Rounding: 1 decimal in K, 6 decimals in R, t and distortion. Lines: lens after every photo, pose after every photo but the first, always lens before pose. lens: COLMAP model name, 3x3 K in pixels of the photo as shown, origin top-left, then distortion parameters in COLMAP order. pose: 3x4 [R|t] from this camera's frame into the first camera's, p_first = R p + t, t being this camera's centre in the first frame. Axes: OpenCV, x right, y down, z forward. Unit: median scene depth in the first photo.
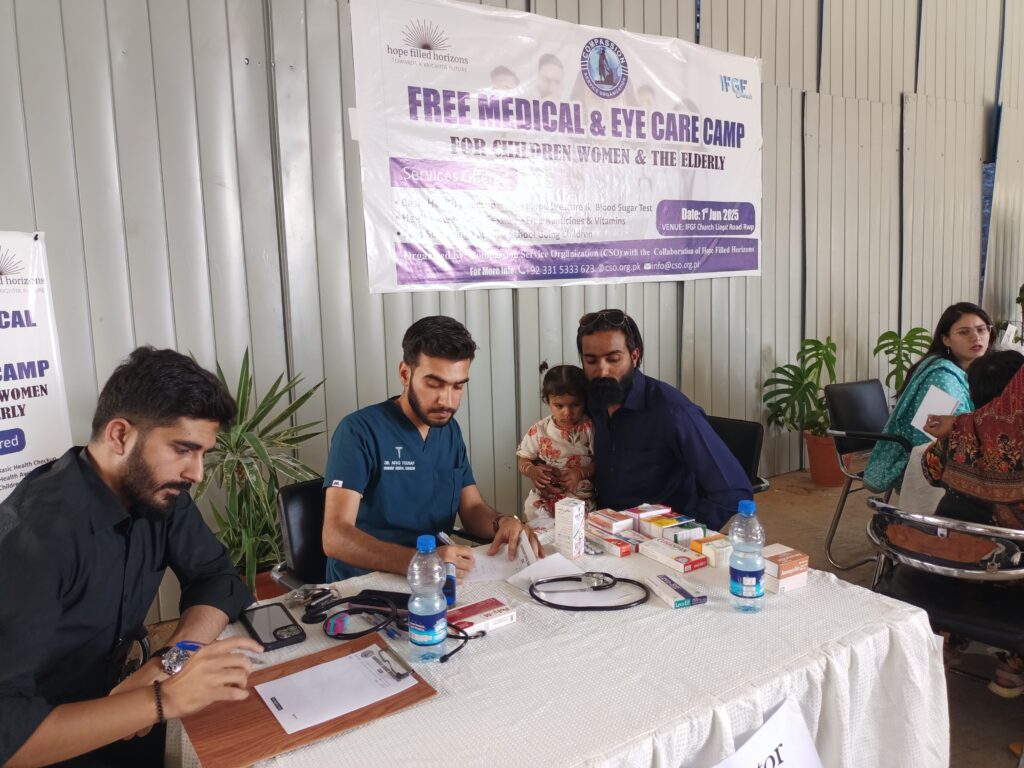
lens RADIAL K [[776.5, 0, 511.5], [0, 776.5, 384.9], [0, 0, 1]] dist [0.035979, -0.036133]
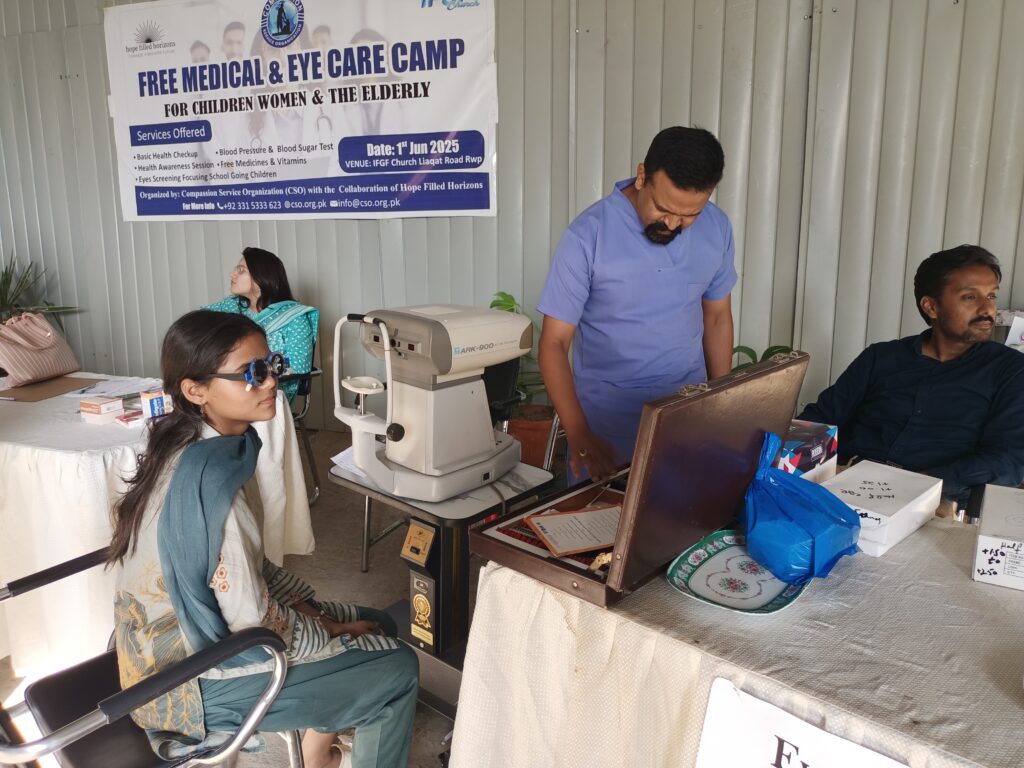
lens RADIAL K [[776.5, 0, 516.3], [0, 776.5, 379.8], [0, 0, 1]] dist [0.035979, -0.036133]
pose [[0.556173, 0.188718, -0.809356, 1.207062], [-0.130302, 0.981633, 0.139347, -0.098769], [0.820788, 0.027959, 0.570549, 0.616811]]
